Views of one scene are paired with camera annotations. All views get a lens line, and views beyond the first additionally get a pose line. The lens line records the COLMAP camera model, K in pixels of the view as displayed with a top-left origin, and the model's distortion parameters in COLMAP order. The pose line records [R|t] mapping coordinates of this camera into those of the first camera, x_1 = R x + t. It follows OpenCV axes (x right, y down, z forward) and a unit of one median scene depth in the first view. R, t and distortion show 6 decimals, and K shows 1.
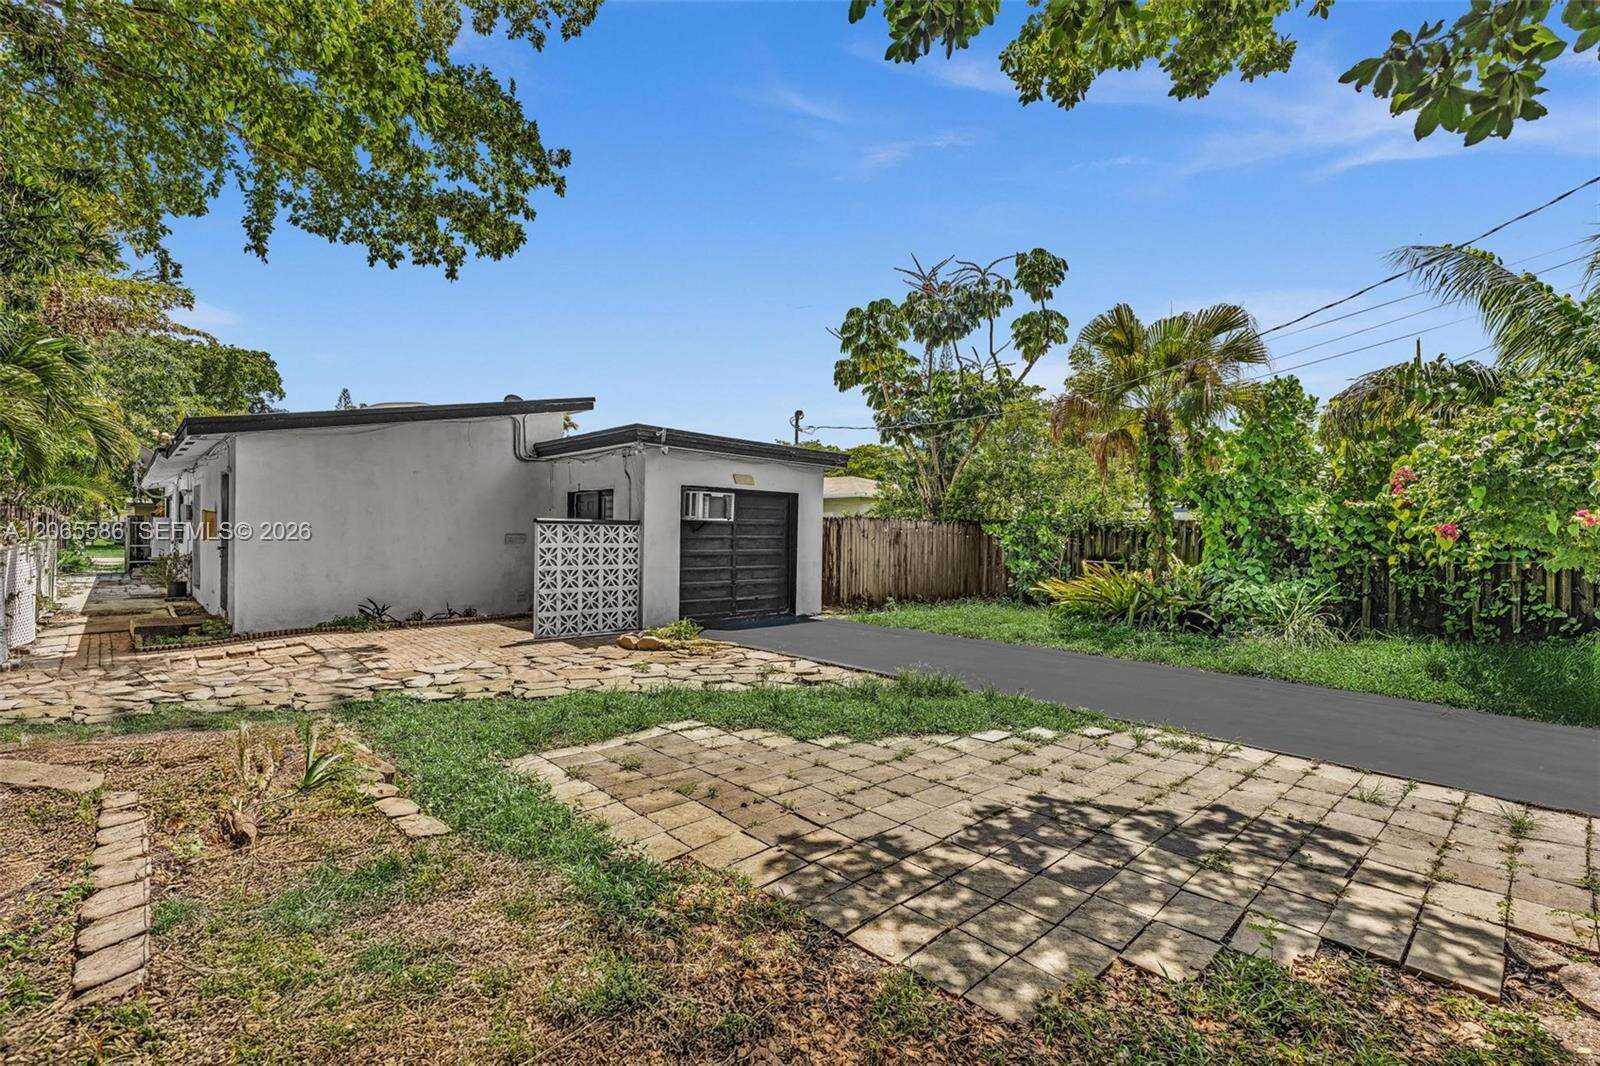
lens RADIAL K [[718.1, 0, 795.9], [0, 718.1, 535.2], [0, 0, 1]] dist [0.001354, 0.001388]
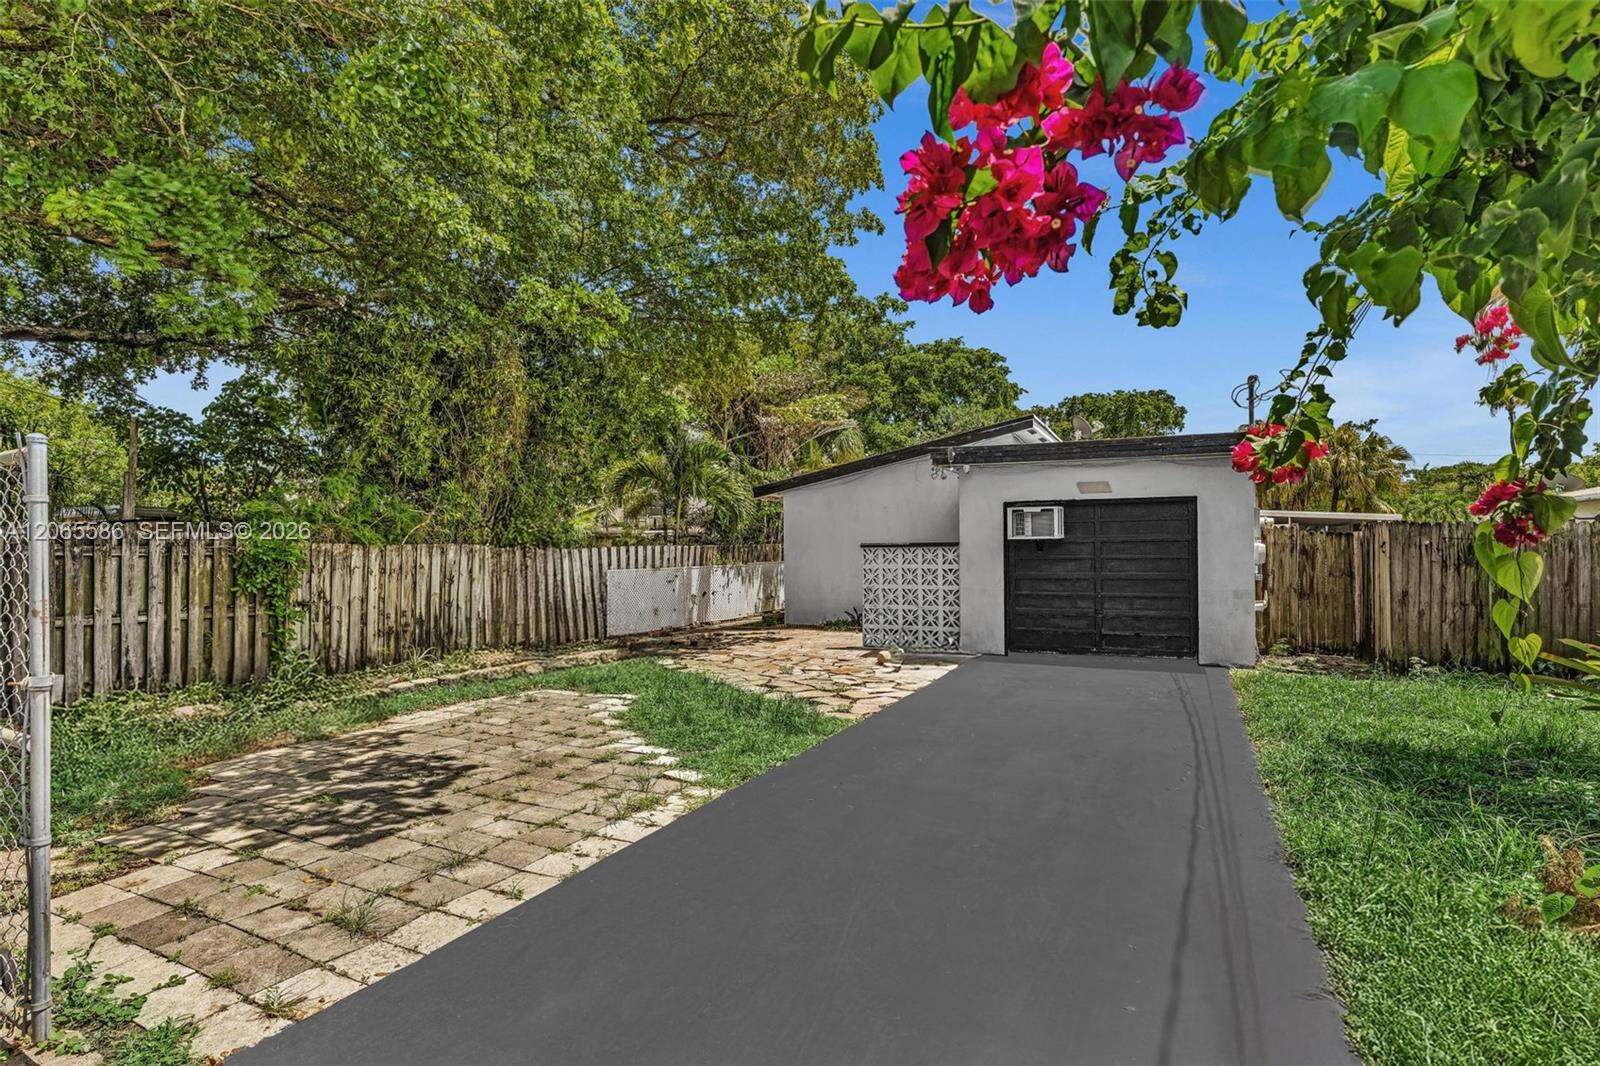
lens RADIAL K [[757.2, 0, 800.7], [0, 757.2, 552.4], [0, 0, 1]] dist [-0.008434, -0.000701]
pose [[0.368264, -0.021036, -0.929483, 1.485414], [0.010010, 0.999776, -0.018660, 0.025544], [0.929667, -0.002433, 0.368392, 0.891136]]
